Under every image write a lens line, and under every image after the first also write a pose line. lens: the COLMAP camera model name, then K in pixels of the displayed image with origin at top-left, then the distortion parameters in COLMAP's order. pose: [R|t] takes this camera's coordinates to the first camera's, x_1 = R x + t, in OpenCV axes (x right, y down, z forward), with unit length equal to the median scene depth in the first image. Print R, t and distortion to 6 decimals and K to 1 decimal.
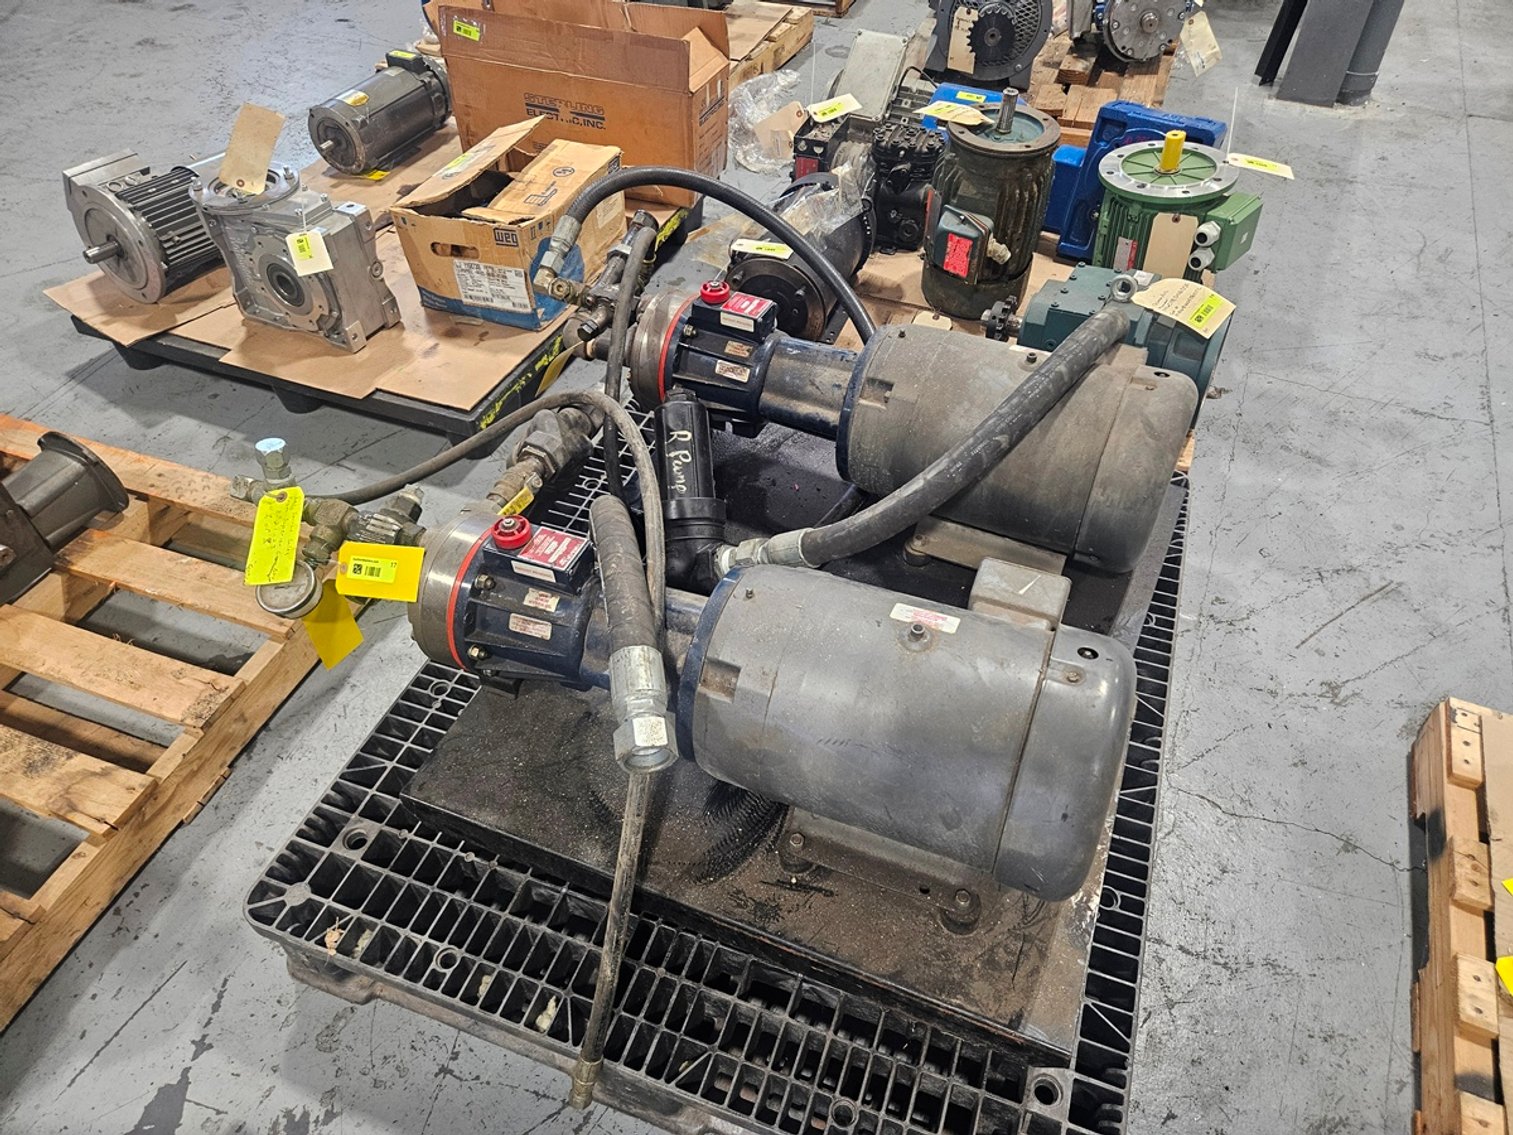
lens RADIAL K [[1012.5, 0, 756.5], [0, 1012.5, 567.5], [0, 0, 1]] dist [0.001235, -0.000983]
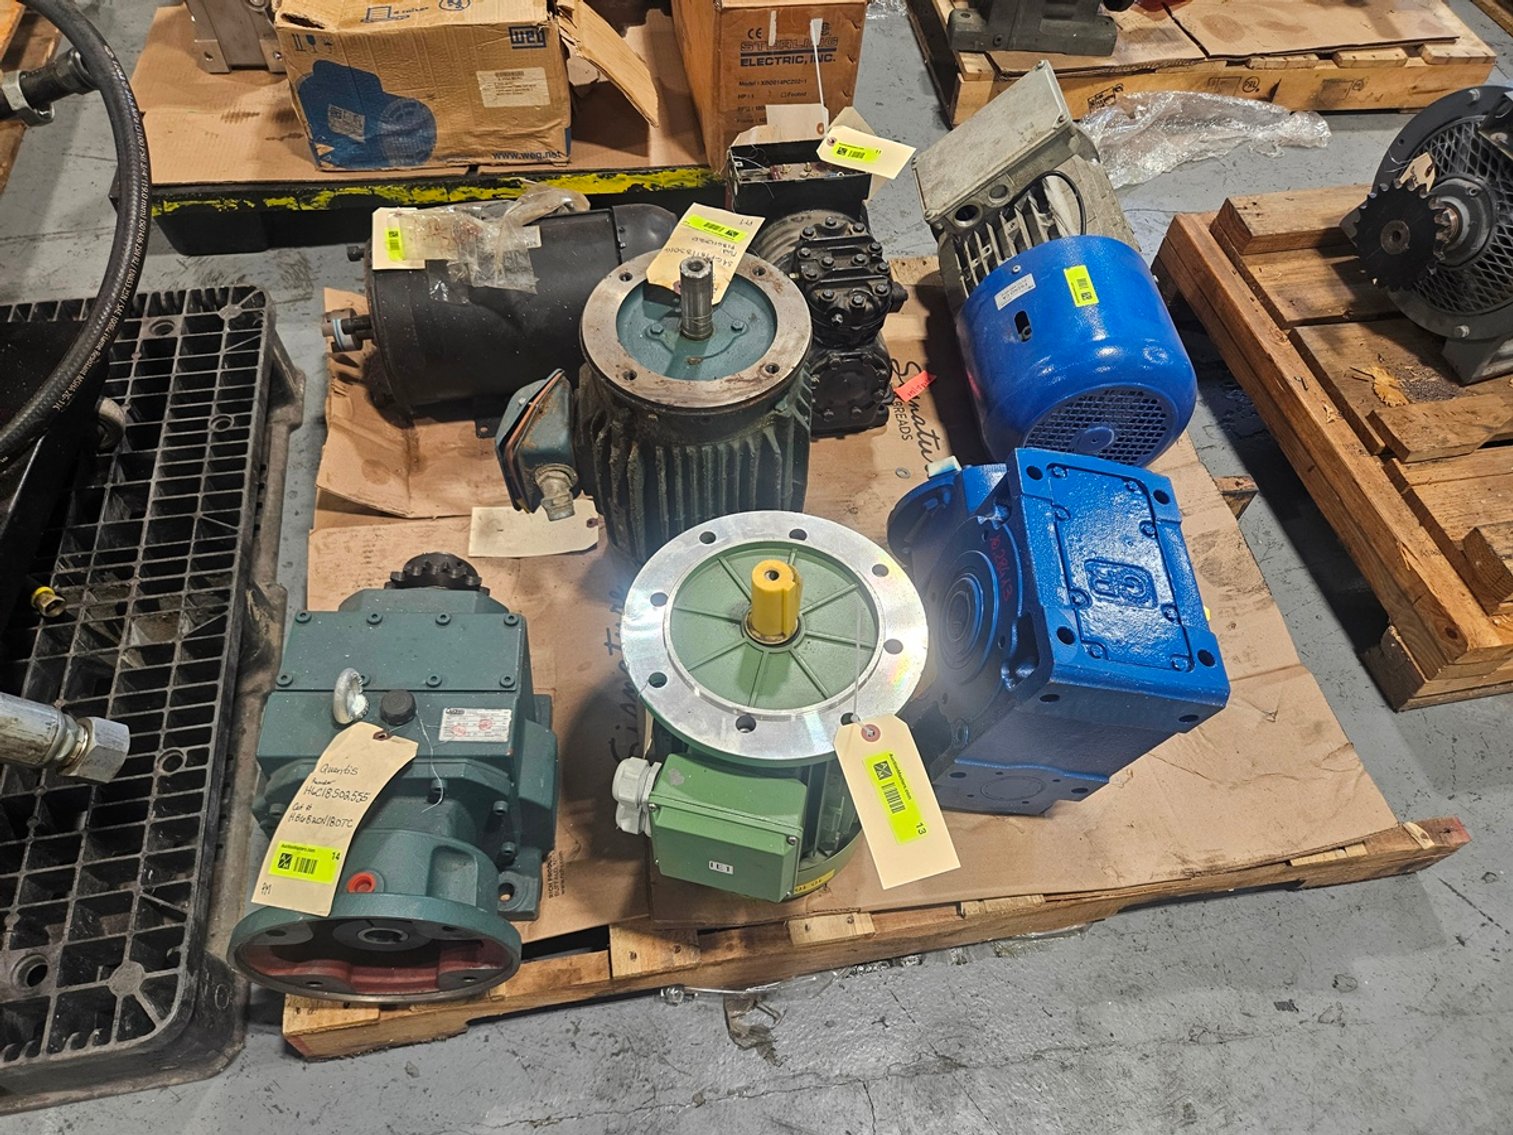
lens RADIAL K [[1012.5, 0, 756.5], [0, 1012.5, 567.5], [0, 0, 1]] dist [0.001235, -0.000983]
pose [[0.513567, 0.710566, -0.480984, 0.492636], [-0.636160, 0.691480, 0.342280, -0.455985], [0.575803, 0.130199, 0.807155, 0.559316]]
